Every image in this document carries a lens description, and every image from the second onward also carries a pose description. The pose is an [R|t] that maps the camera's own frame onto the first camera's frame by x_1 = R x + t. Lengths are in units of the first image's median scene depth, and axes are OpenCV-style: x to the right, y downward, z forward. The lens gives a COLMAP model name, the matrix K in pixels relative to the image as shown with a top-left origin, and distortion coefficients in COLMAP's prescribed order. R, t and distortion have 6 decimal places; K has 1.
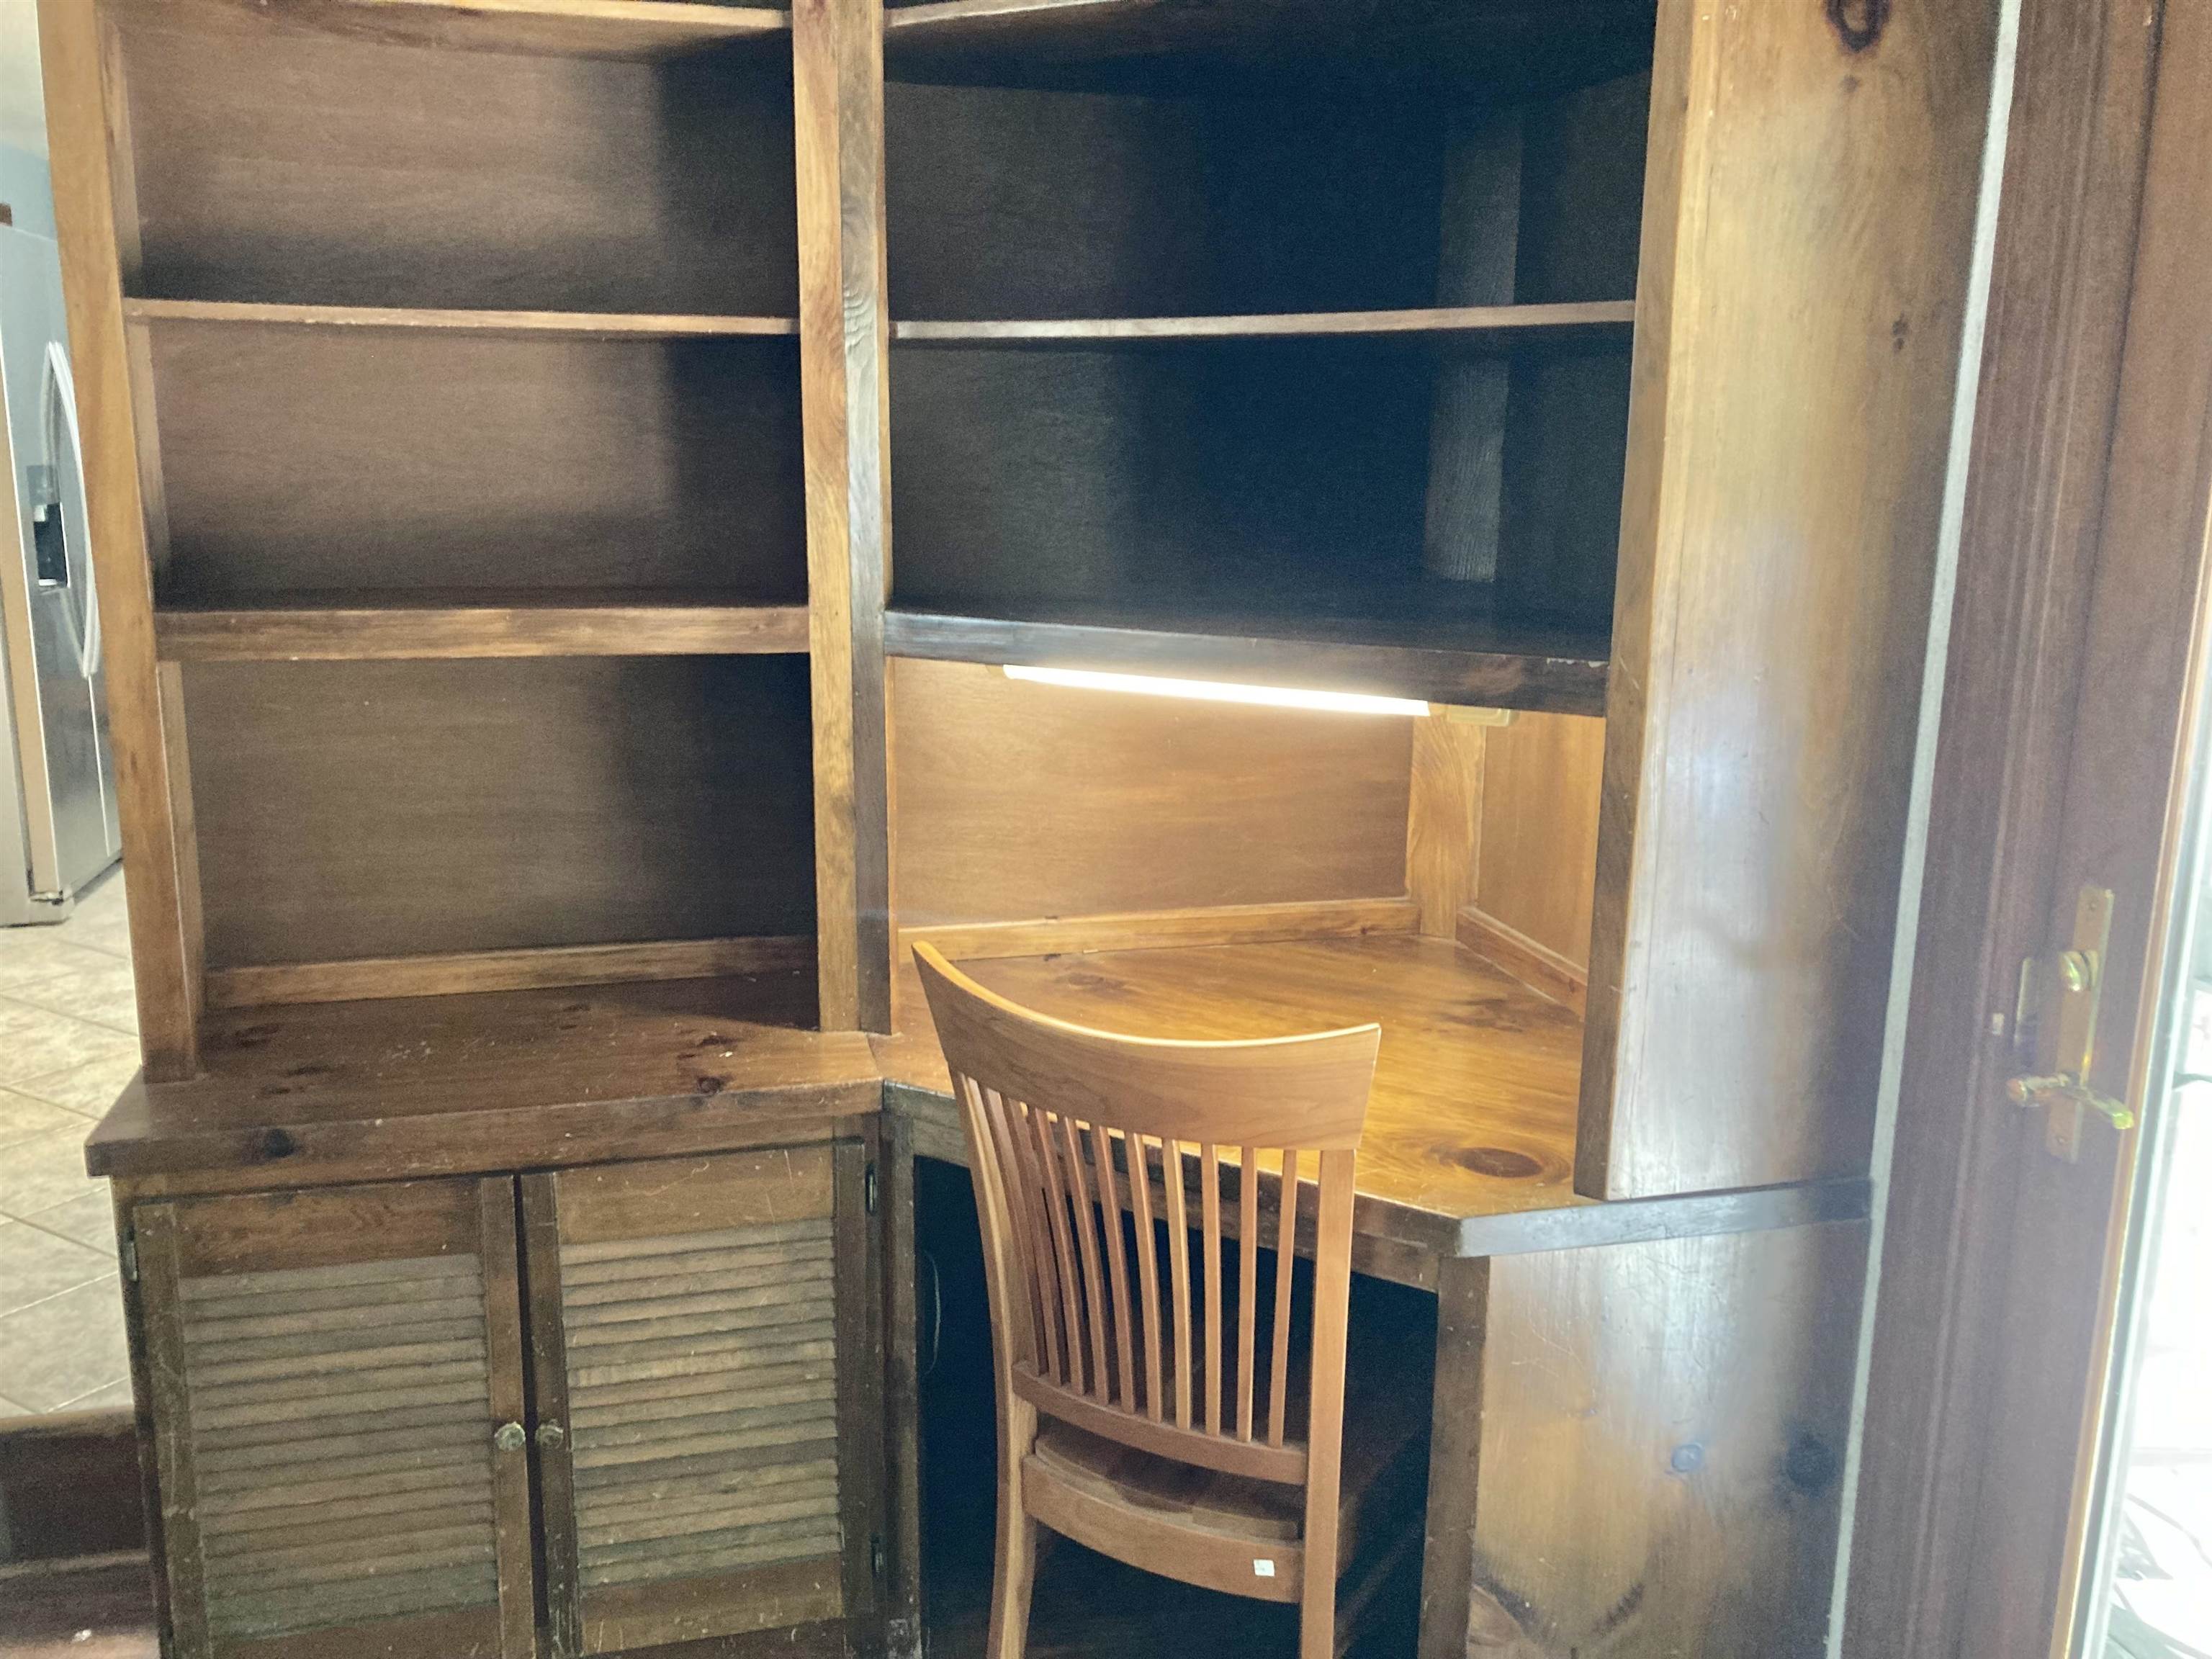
lens RADIAL K [[1804.5, 0, 1105.0], [0, 1804.5, 794.8], [0, 0, 1]] dist [0.003711, -0.001518]
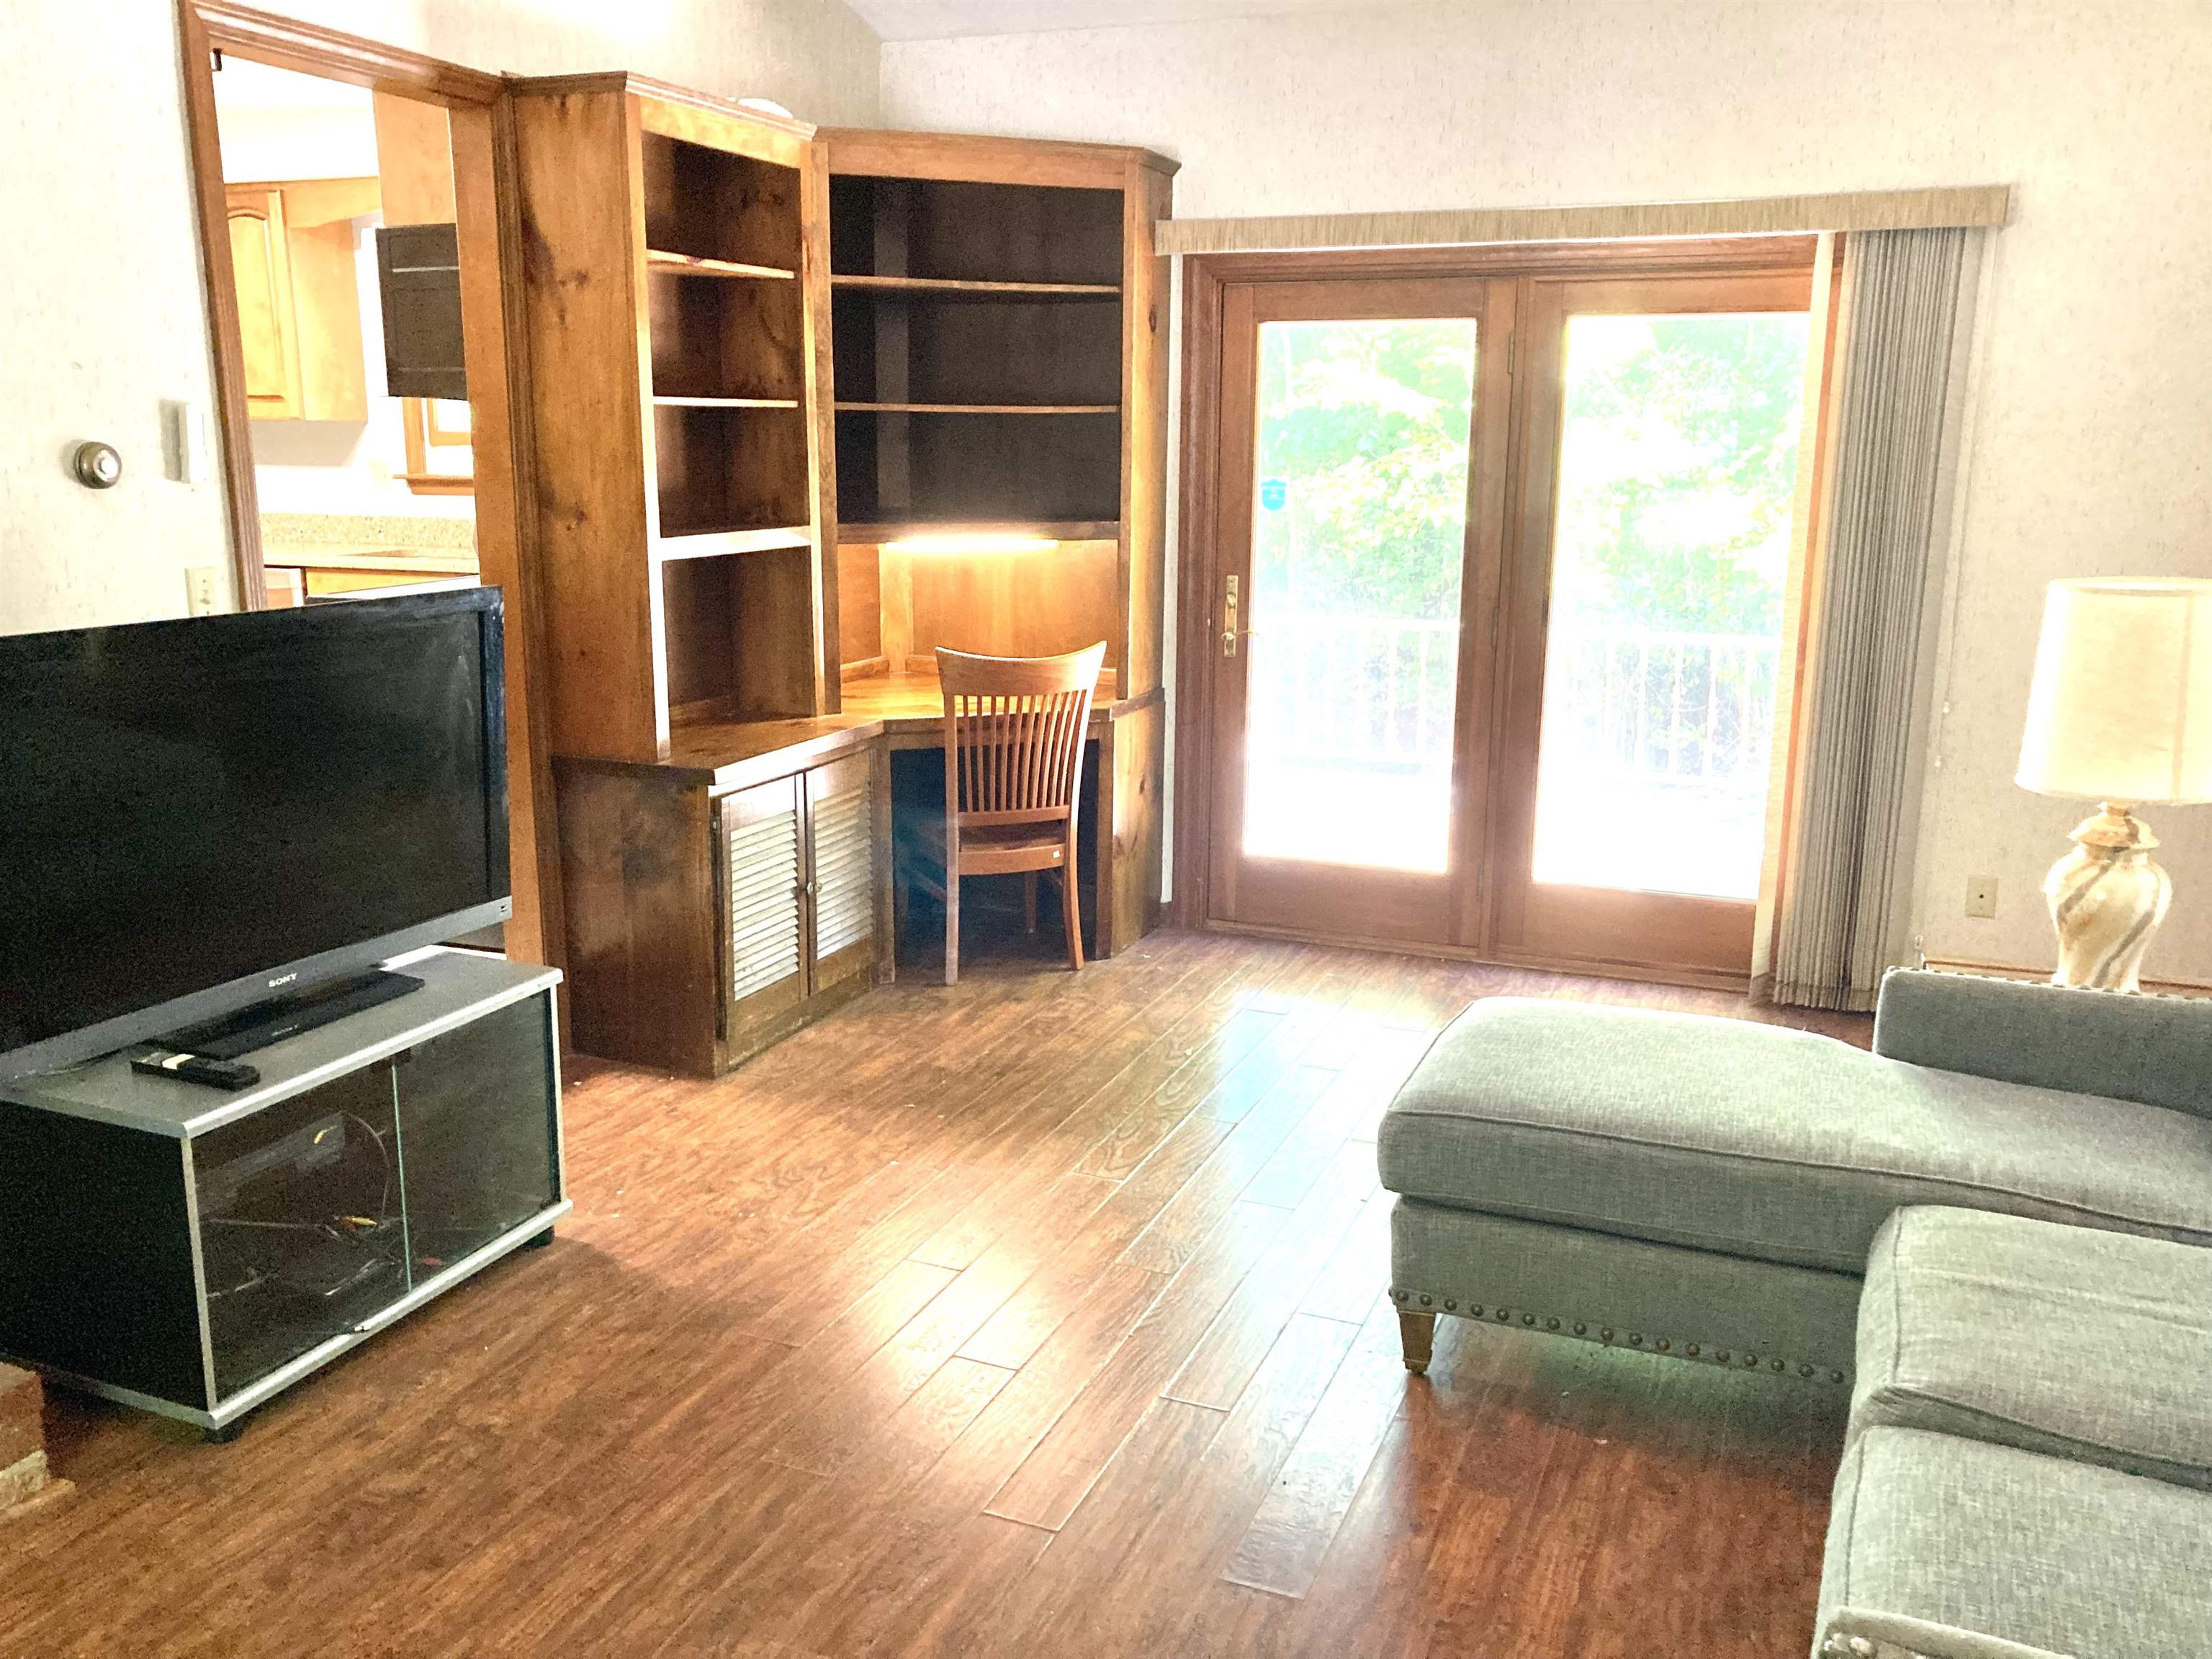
lens RADIAL K [[1778.3, 0, 1106.0], [0, 1778.3, 829.5], [0, 0, 1]] dist [-0.001542, -0.007522]
pose [[0.587808, -0.181366, 0.788409, -1.850384], [0.154852, 0.981751, 0.110391, 0.086973], [-0.794042, 0.057198, 0.605166, -0.668718]]
